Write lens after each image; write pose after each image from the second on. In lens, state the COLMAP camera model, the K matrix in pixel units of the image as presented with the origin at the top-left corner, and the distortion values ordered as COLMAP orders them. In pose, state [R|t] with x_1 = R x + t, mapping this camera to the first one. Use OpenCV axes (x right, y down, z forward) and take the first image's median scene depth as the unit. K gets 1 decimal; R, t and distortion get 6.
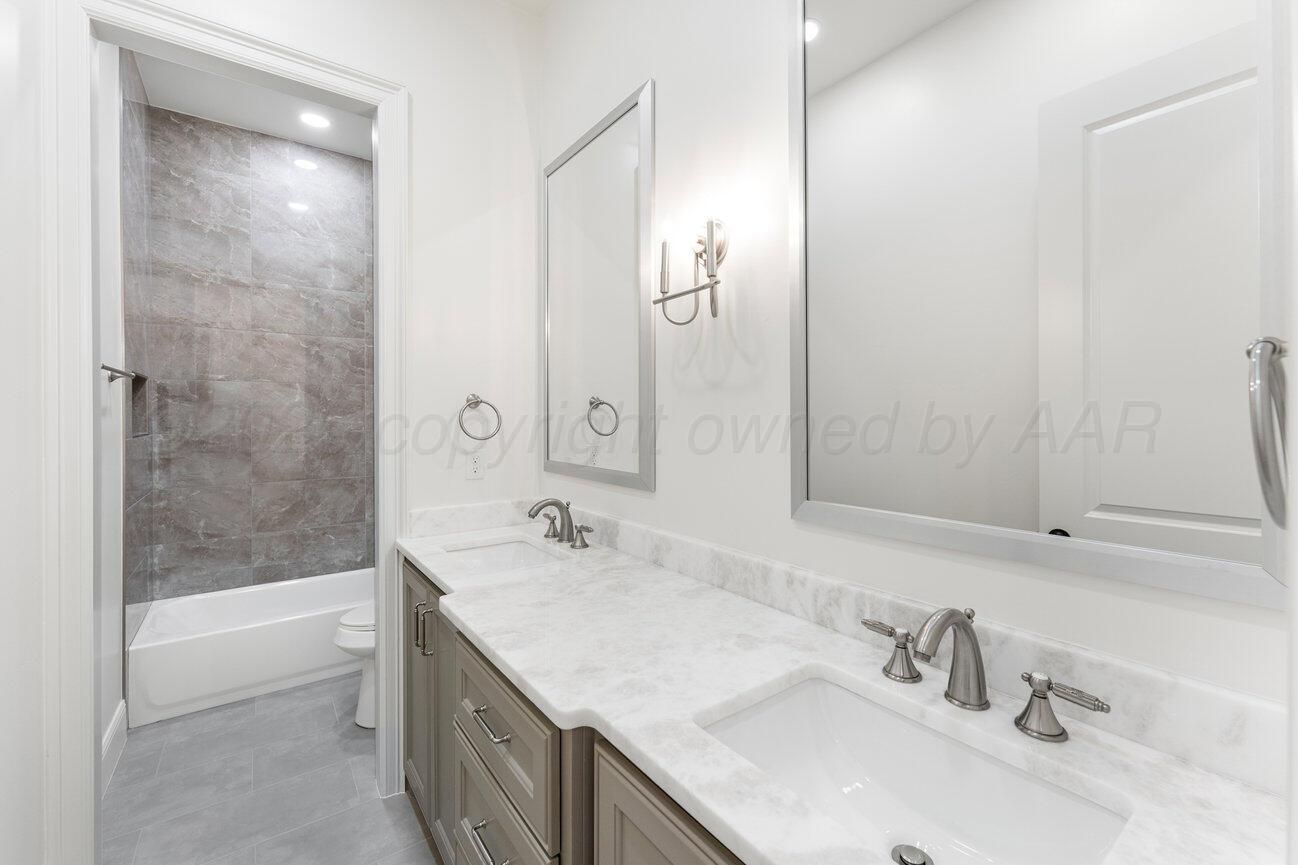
lens RADIAL K [[537.4, 0, 648.3], [0, 537.4, 414.8], [0, 0, 1]] dist [0.000950, -0.000827]
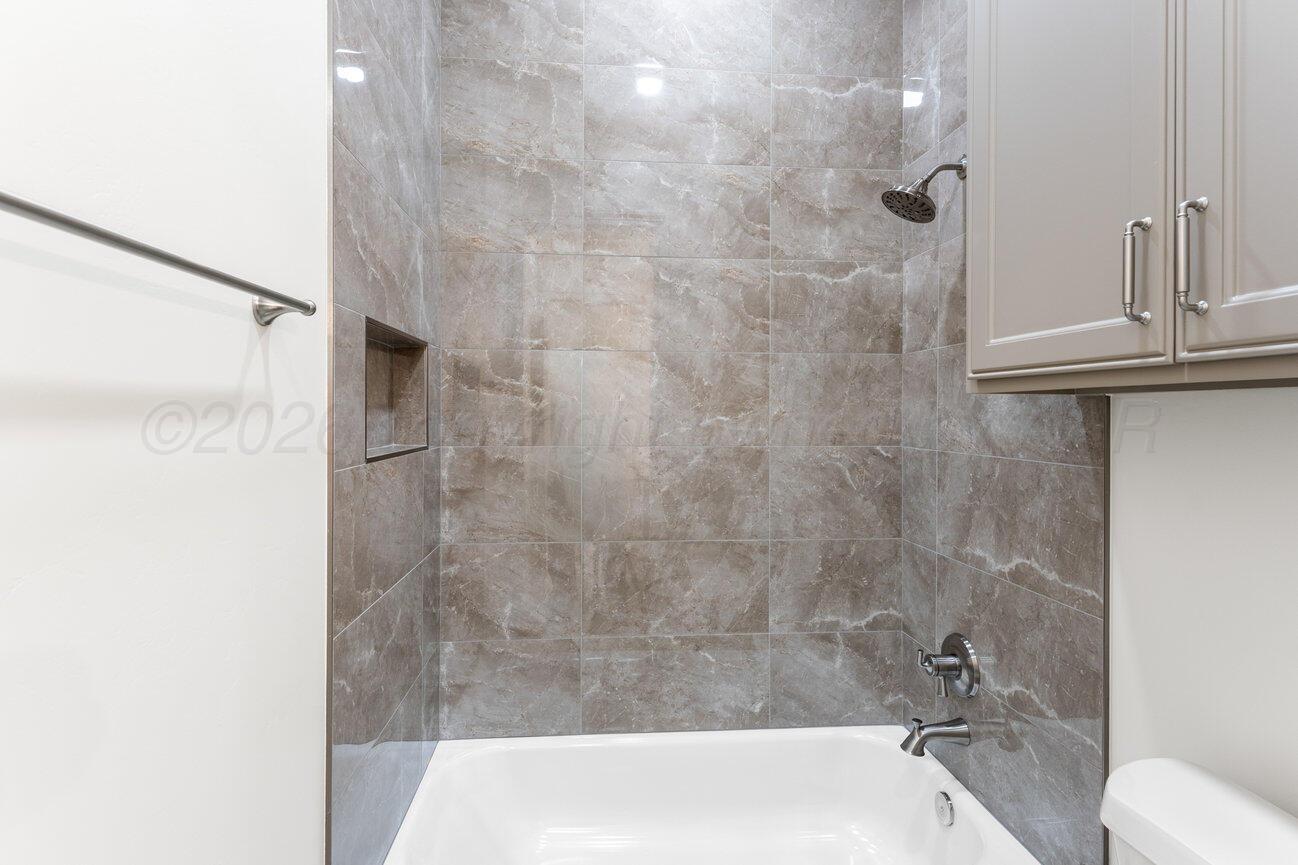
lens RADIAL K [[605.9, 0, 647.1], [0, 605.9, 418.4], [0, 0, 1]] dist [0.001235, 0.000092]
pose [[0.867612, 0.013370, -0.497062, -0.367645], [-0.008116, 0.999886, 0.012728, -0.002379], [0.497175, -0.007008, 0.867622, 0.489533]]
